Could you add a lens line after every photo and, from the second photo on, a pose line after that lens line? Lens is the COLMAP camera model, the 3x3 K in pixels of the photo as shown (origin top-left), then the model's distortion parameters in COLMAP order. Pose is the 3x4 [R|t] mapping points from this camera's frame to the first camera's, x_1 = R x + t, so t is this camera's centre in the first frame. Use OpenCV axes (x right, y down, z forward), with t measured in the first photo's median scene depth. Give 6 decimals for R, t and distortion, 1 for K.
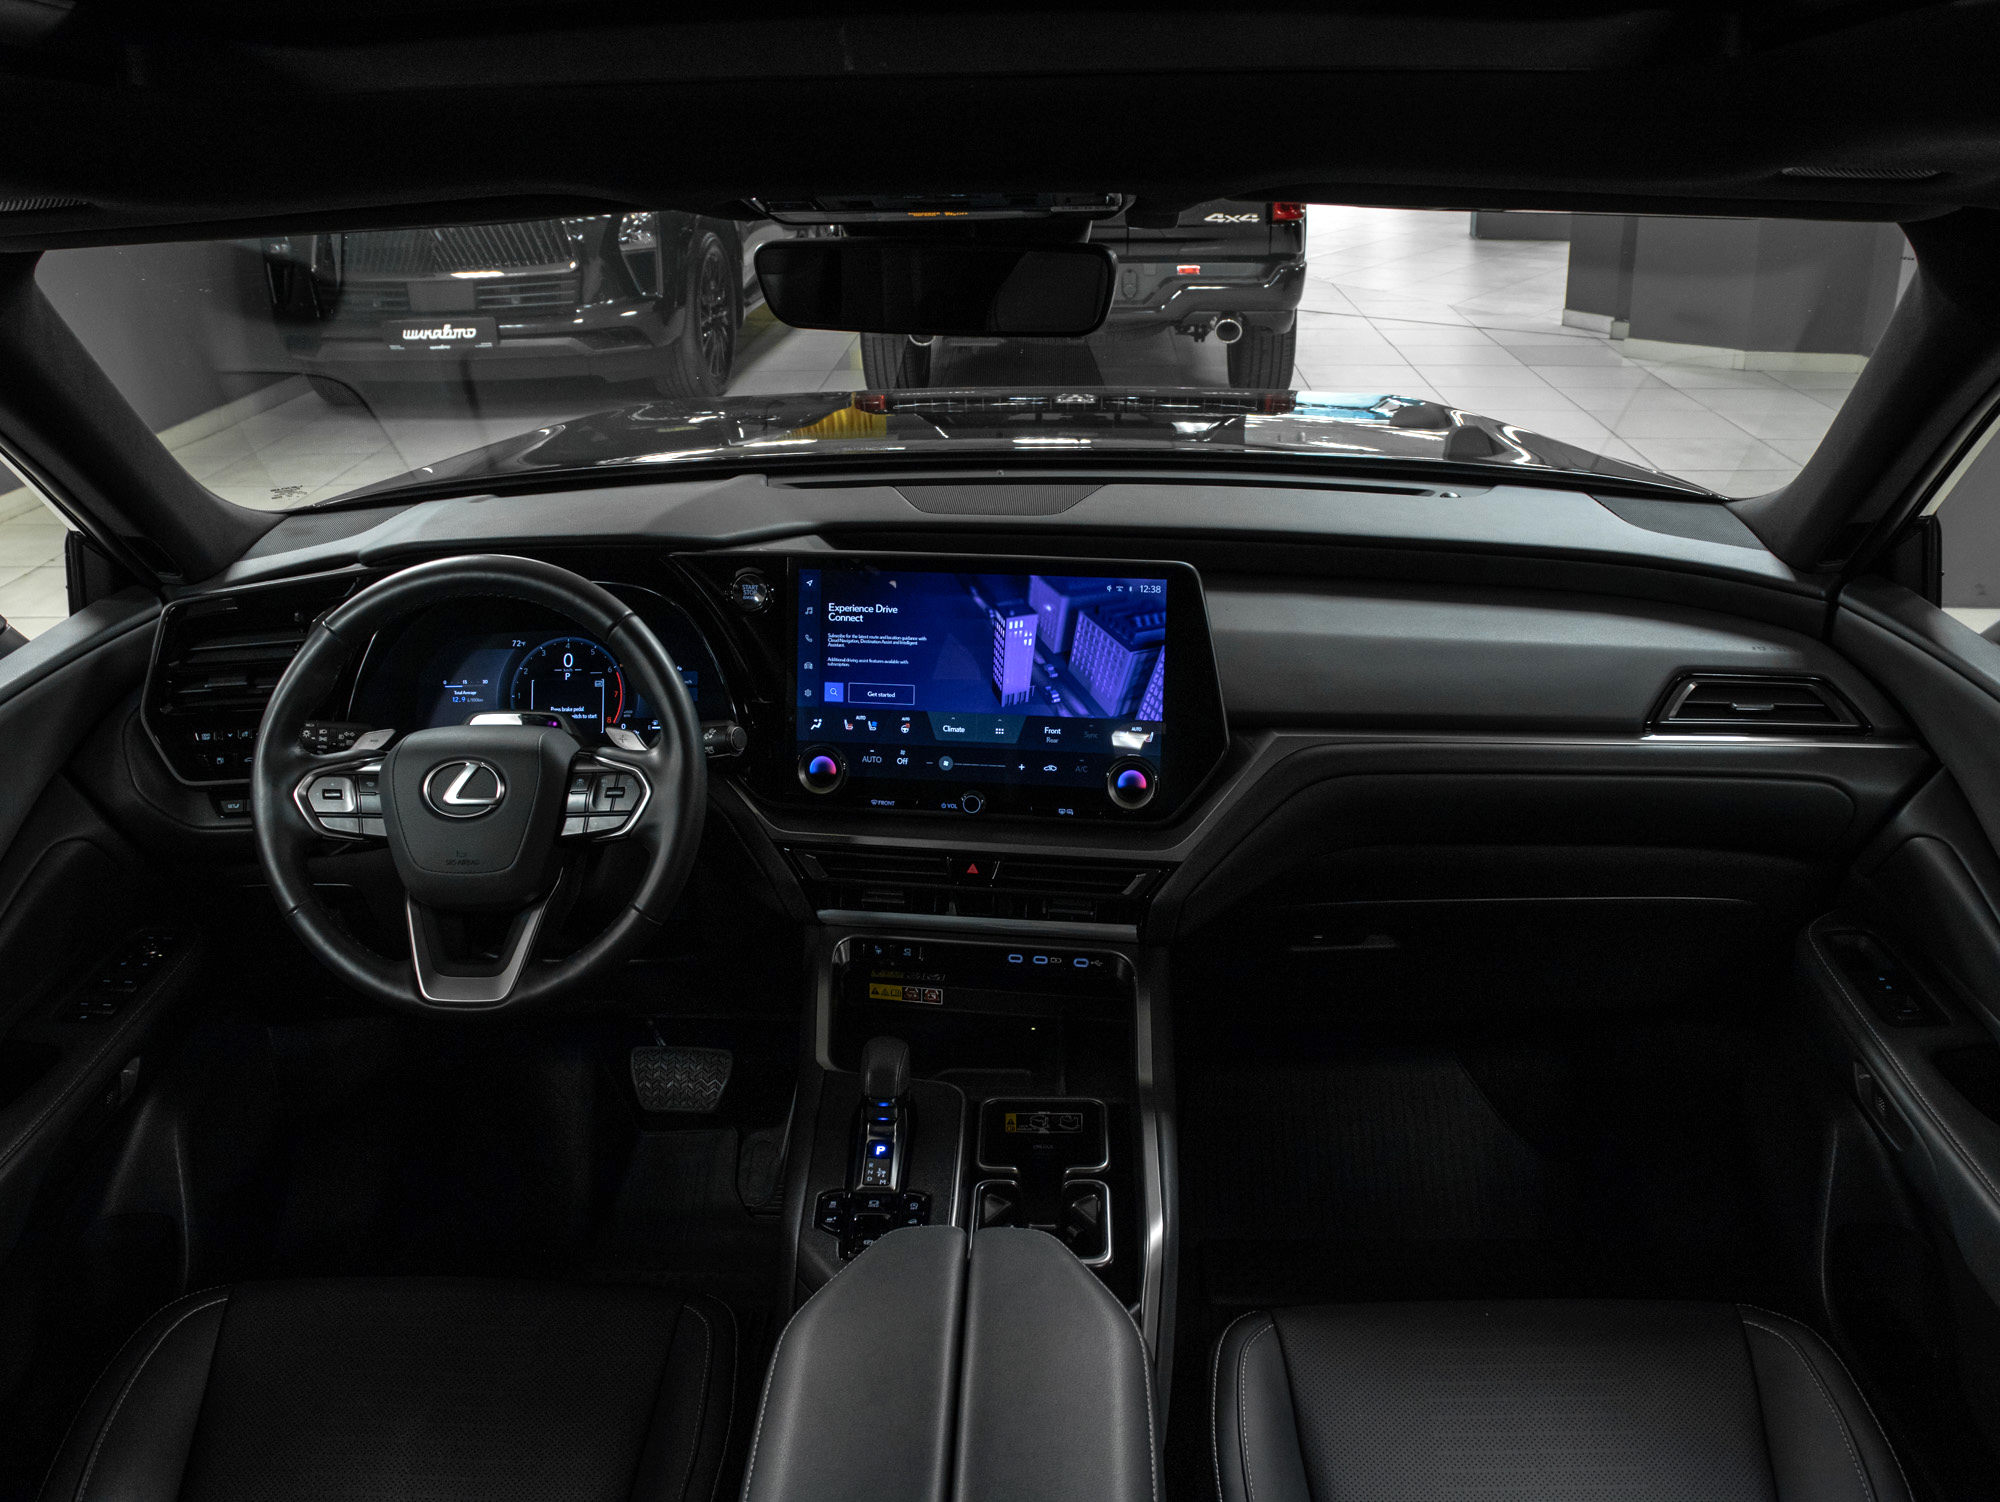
lens RADIAL K [[2575.6, 0, 1000.0], [0, 2575.6, 751.0], [0, 0, 1]] dist [-0.134024, 0.010068]
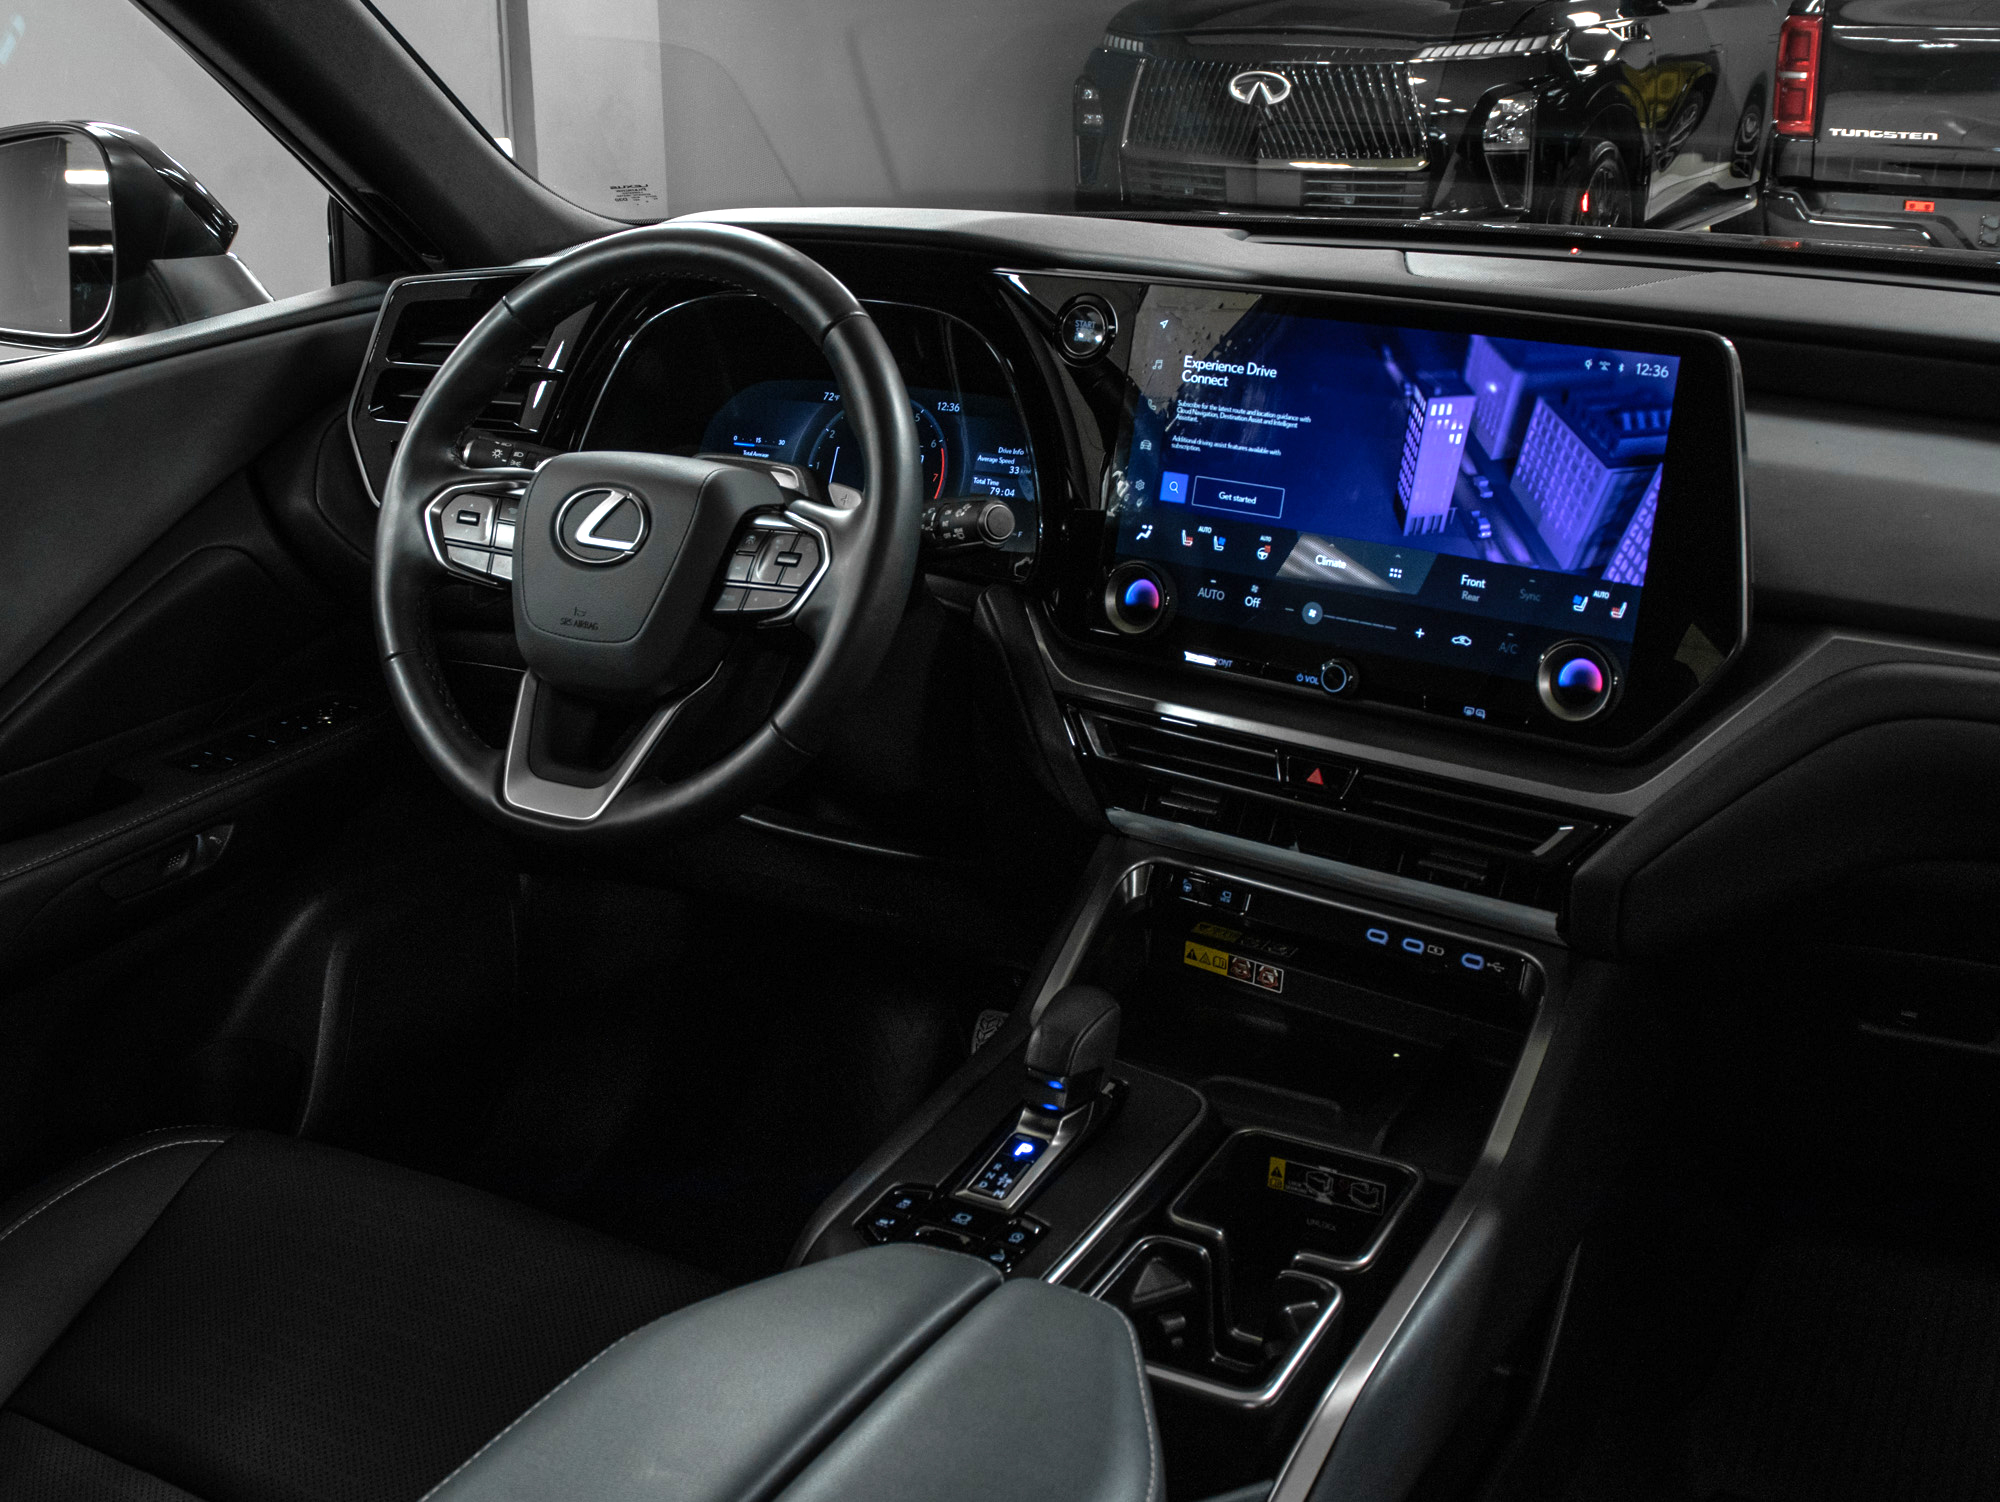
lens RADIAL K [[2575.6, 0, 1000.0], [0, 2575.6, 751.0], [0, 0, 1]] dist [-0.134024, 0.010068]
pose [[0.851987, 0.142397, -0.503826, 0.245110], [-0.185689, 0.981931, -0.036483, 0.077721], [0.489527, 0.124638, 0.863034, 0.407585]]
